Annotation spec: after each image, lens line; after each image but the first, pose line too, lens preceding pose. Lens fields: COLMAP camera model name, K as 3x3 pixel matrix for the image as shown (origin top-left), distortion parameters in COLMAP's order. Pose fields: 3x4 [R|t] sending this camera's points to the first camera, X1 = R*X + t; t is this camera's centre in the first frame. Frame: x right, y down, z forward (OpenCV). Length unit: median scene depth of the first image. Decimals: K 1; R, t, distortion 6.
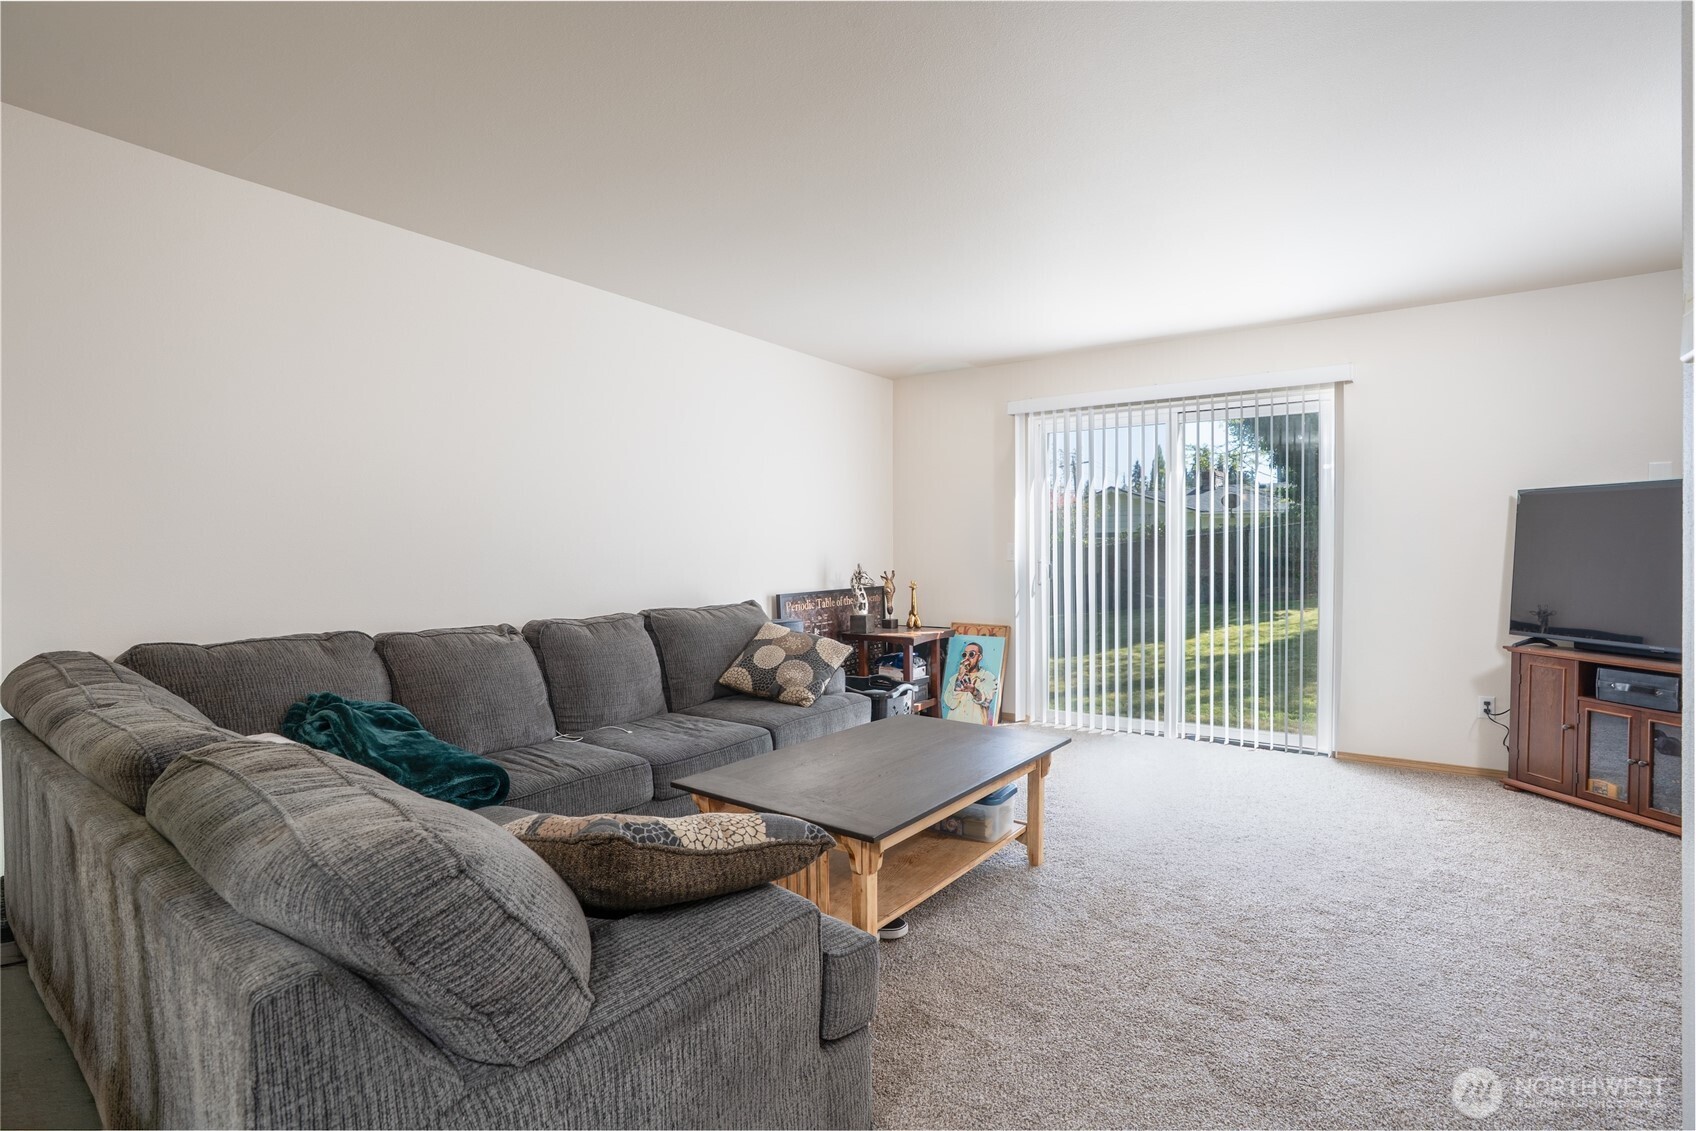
lens RADIAL K [[792.2, 0, 856.8], [0, 792.2, 556.8], [0, 0, 1]] dist [-0.039093, 0.000435]
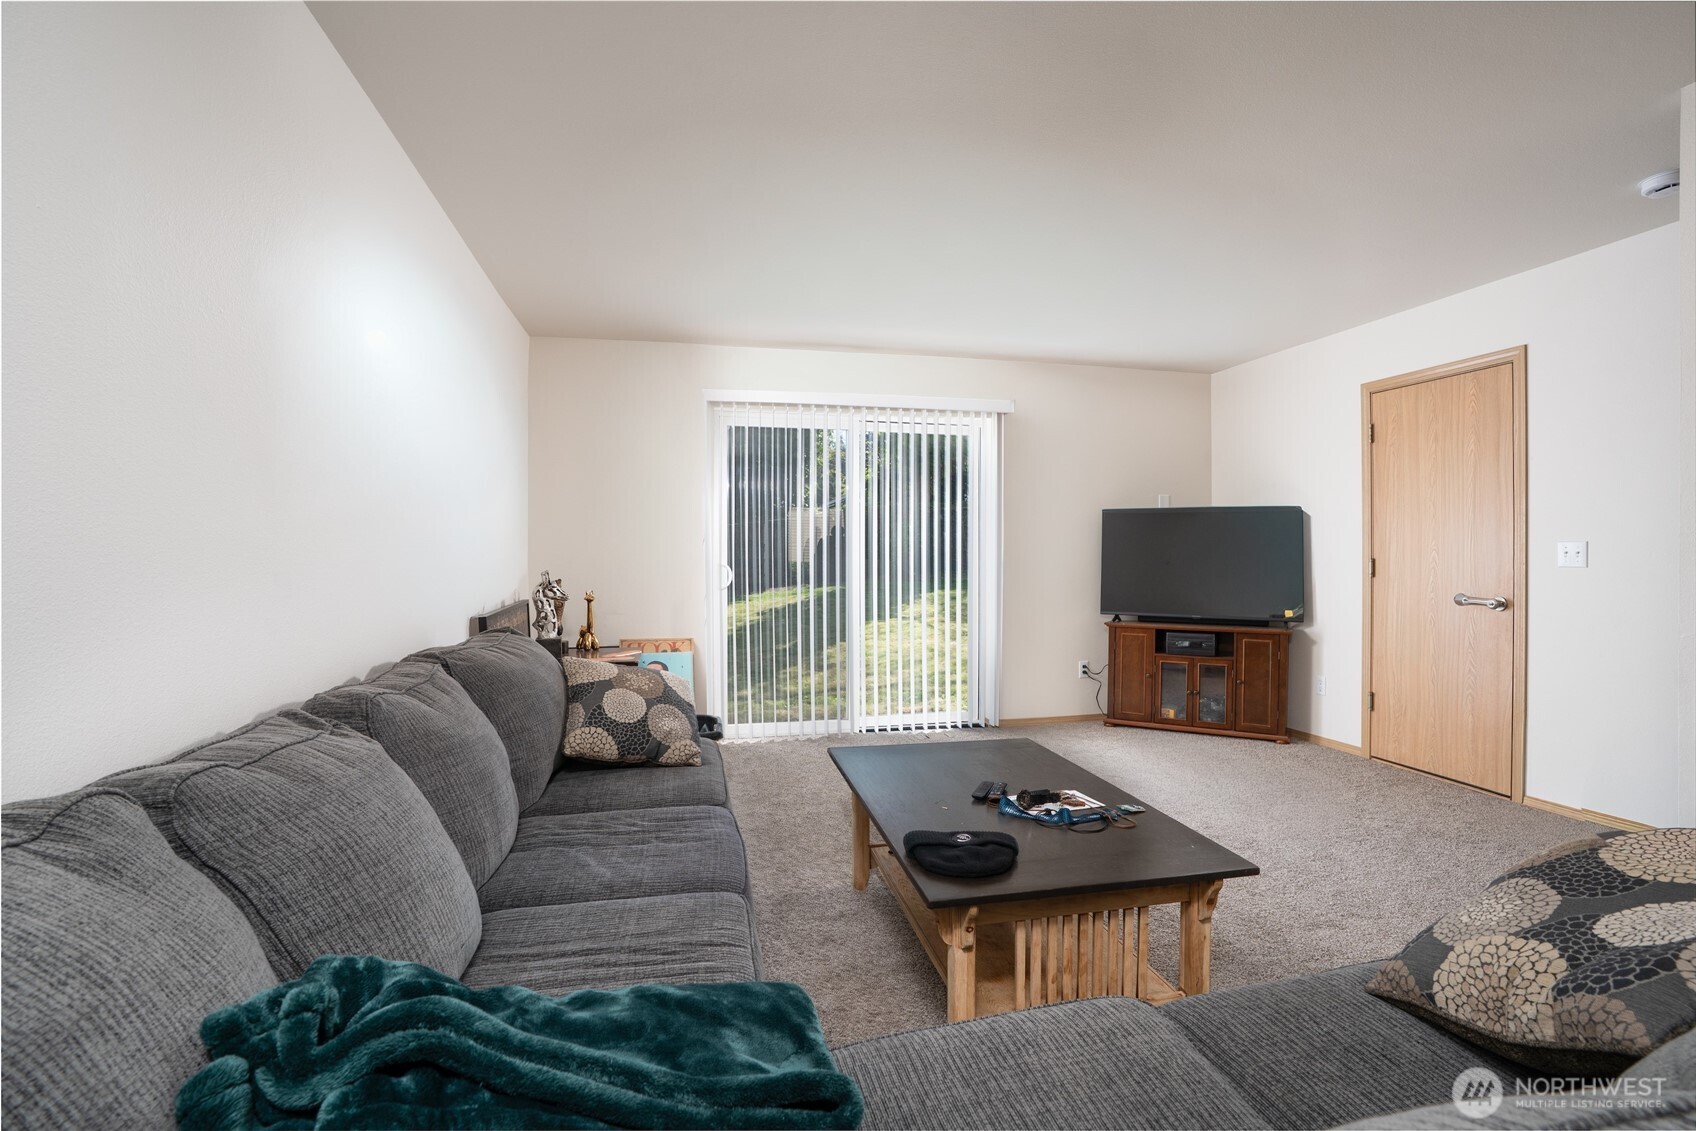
lens RADIAL K [[792.2, 0, 856.8], [0, 792.2, 556.8], [0, 0, 1]] dist [-0.039093, 0.000435]
pose [[0.663353, -0.002189, 0.748303, -0.489698], [0.007309, 0.999967, -0.003554, 0.001335], [-0.748271, 0.007827, 0.663347, 0.391840]]
